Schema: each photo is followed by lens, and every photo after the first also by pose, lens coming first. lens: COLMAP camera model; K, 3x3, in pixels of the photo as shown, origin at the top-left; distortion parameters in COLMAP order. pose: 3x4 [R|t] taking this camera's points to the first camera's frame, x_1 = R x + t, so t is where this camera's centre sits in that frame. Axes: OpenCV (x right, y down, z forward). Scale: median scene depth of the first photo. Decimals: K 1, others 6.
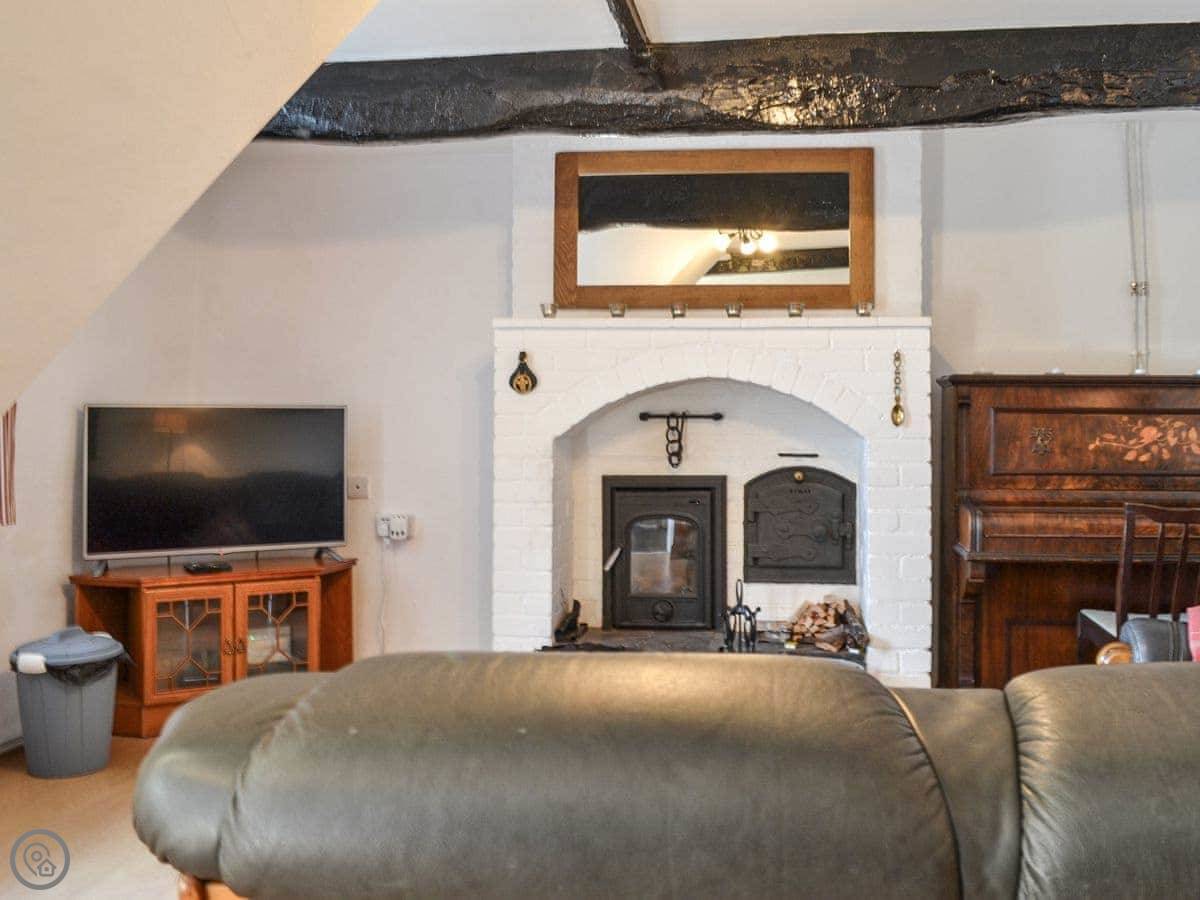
lens RADIAL K [[1117.3, 0, 498.6], [0, 1117.3, 478.2], [0, 0, 1]] dist [-0.065674, -0.017680]
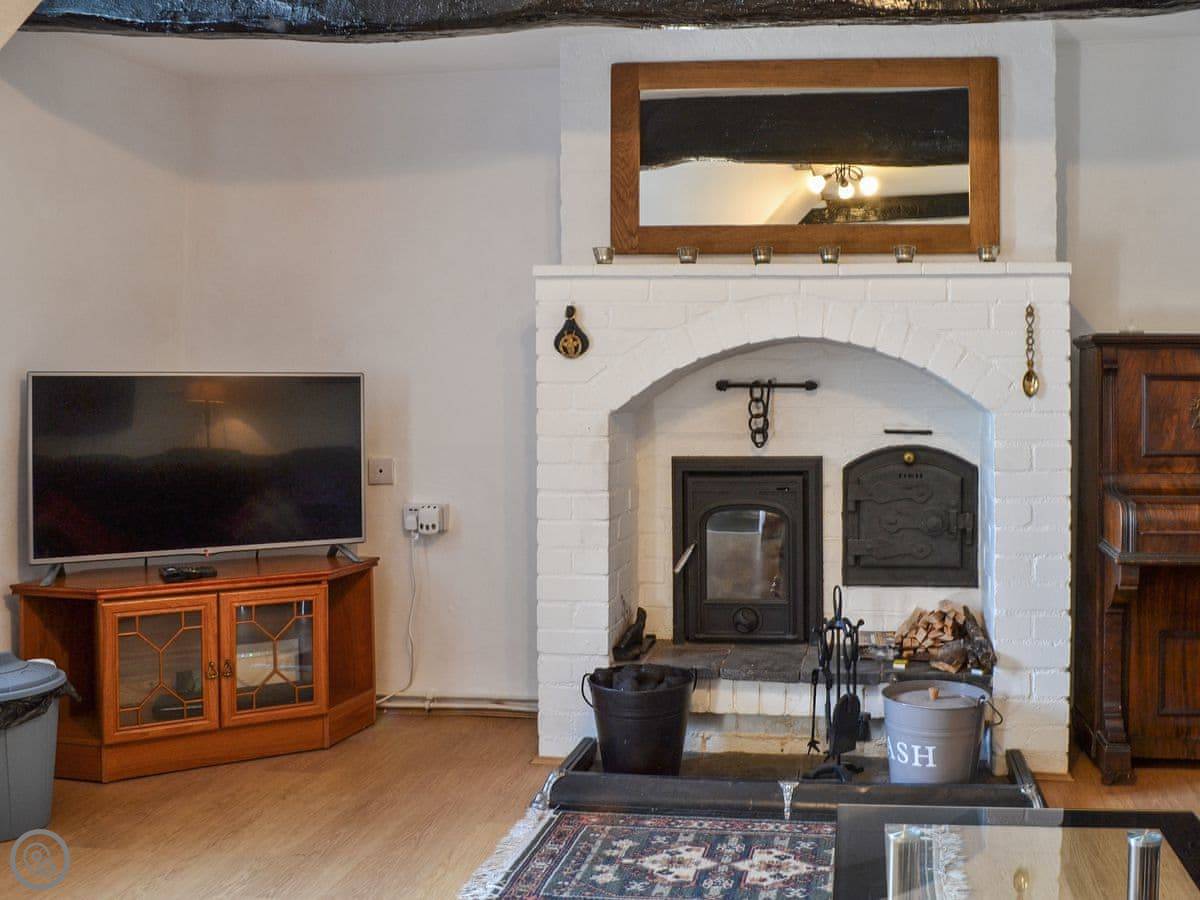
lens RADIAL K [[1212.1, 0, 600.0], [0, 1212.1, 450.0], [0, 0, 1]] dist [-0.102572, 0.022189]
pose [[0.999827, -0.003347, 0.018300, 0.026395], [0.003369, 0.999994, -0.001217, -0.007653], [-0.018295, 0.001278, 0.999832, 0.119524]]
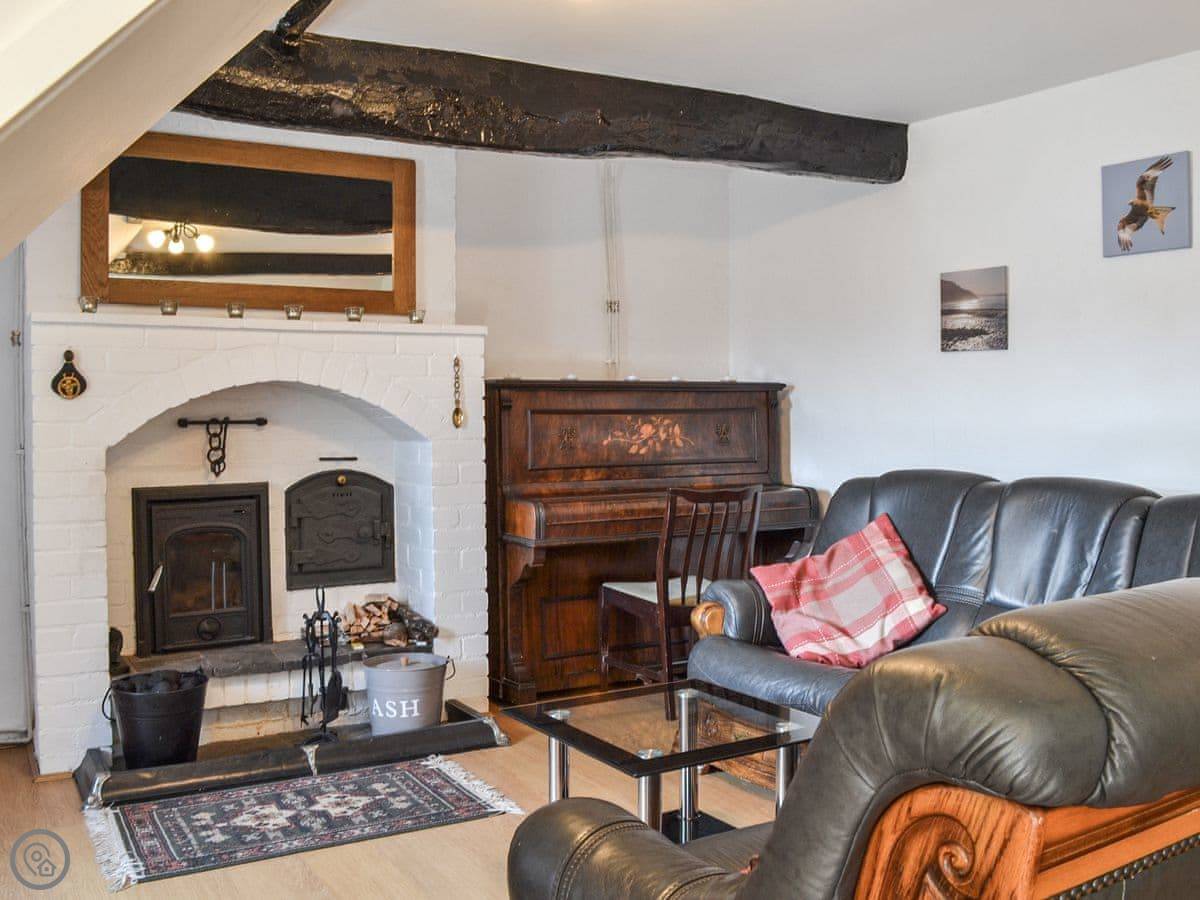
lens RADIAL K [[1137.7, 0, 598.6], [0, 1137.7, 520.7], [0, 0, 1]] dist [-0.074028, -0.028343]
pose [[0.783151, -0.064019, 0.618527, -0.200657], [0.043858, 0.997896, 0.047753, -0.003789], [-0.620283, -0.010270, 0.784311, 0.053887]]
